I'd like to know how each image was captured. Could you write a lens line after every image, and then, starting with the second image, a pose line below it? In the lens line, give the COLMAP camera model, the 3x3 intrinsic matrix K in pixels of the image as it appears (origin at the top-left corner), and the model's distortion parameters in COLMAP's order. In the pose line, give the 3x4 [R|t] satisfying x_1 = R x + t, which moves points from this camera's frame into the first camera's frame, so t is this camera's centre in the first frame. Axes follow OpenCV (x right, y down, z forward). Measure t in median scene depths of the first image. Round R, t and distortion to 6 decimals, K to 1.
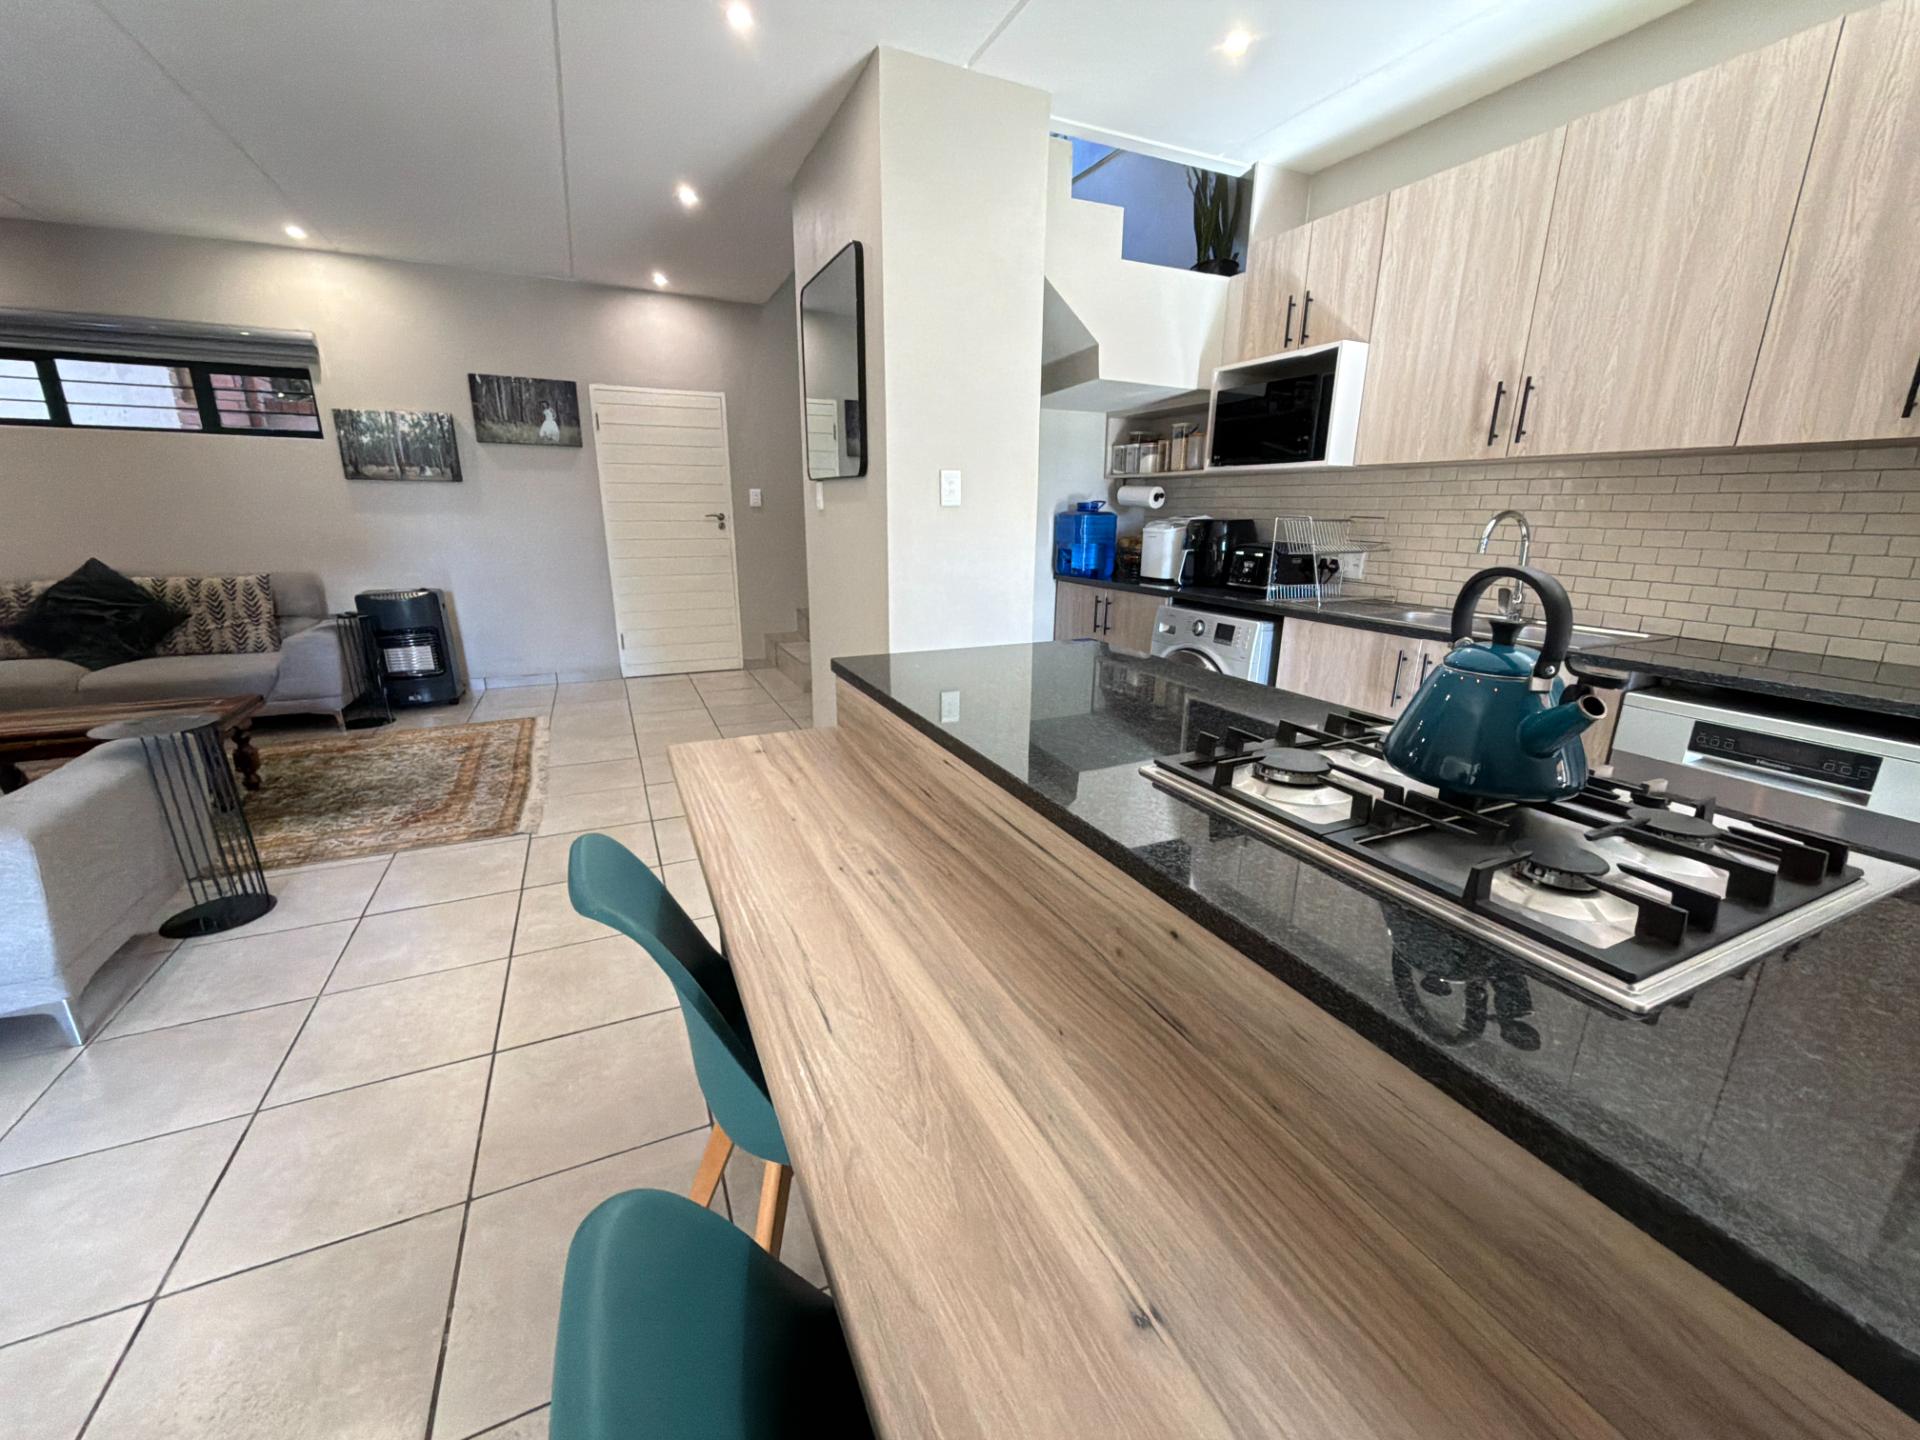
lens RADIAL K [[768.3, 0, 958.8], [0, 768.3, 713.7], [0, 0, 1]] dist [-0.001523, 0.000042]
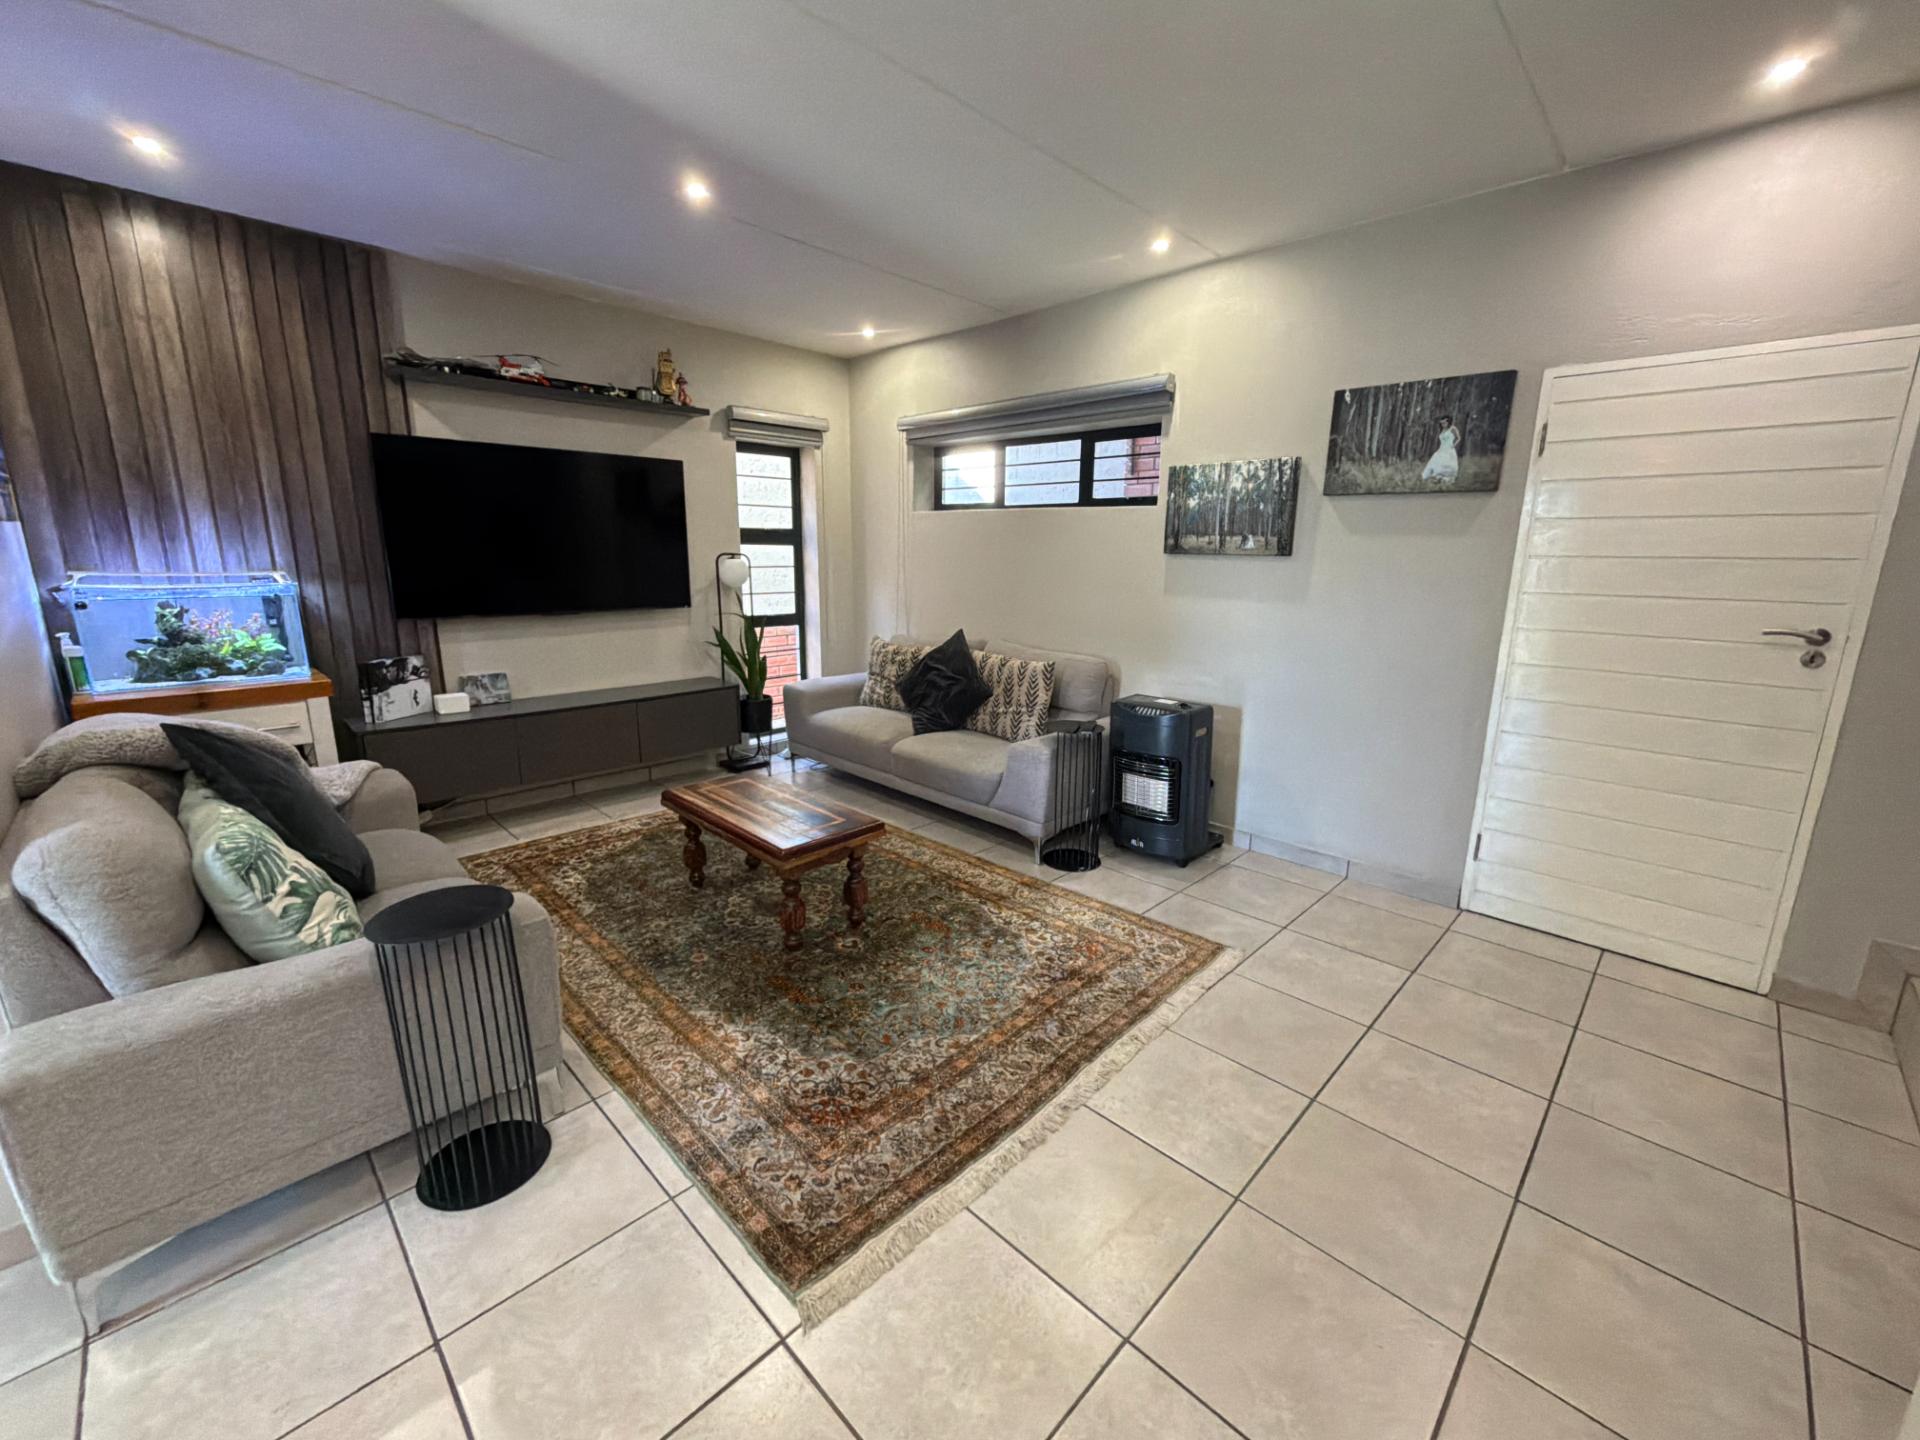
lens RADIAL K [[768.3, 0, 965.9], [0, 768.3, 724.3], [0, 0, 1]] dist [-0.001523, 0.000042]
pose [[0.348973, 0.204690, -0.914505, -0.134884], [-0.249230, 0.960983, 0.119988, -0.228534], [0.903384, 0.186049, 0.386372, 0.685097]]
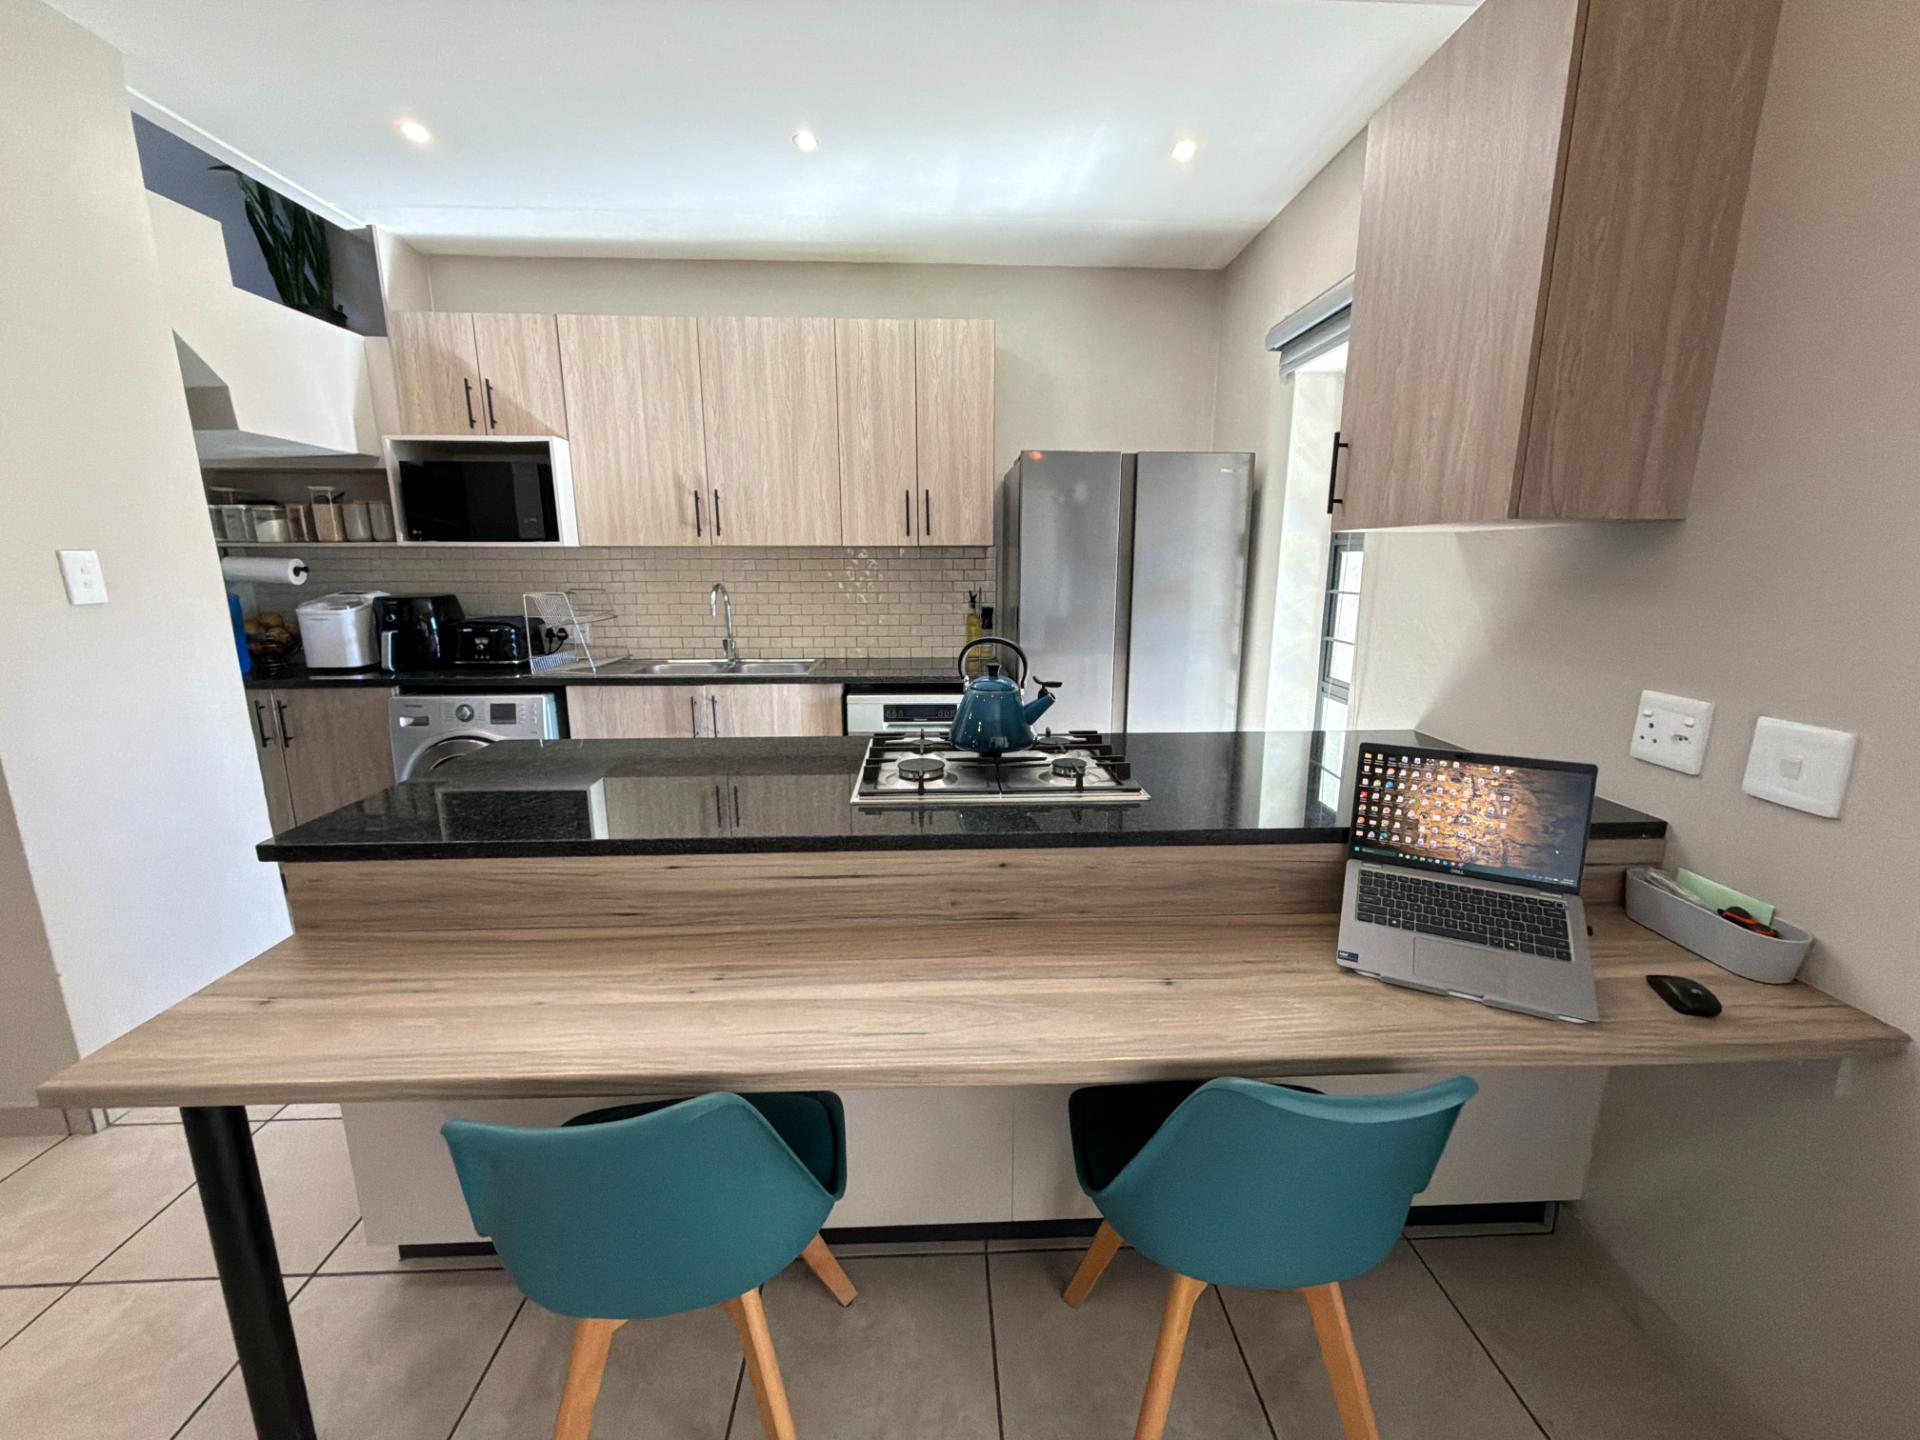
lens RADIAL K [[768.3, 0, 964.6], [0, 768.3, 715.1], [0, 0, 1]] dist [-0.001523, 0.000042]
pose [[0.378225, -0.193722, 0.905217, -0.268627], [0.243178, 0.964308, 0.104762, -0.052039], [-0.893202, 0.180505, 0.411834, 0.062976]]
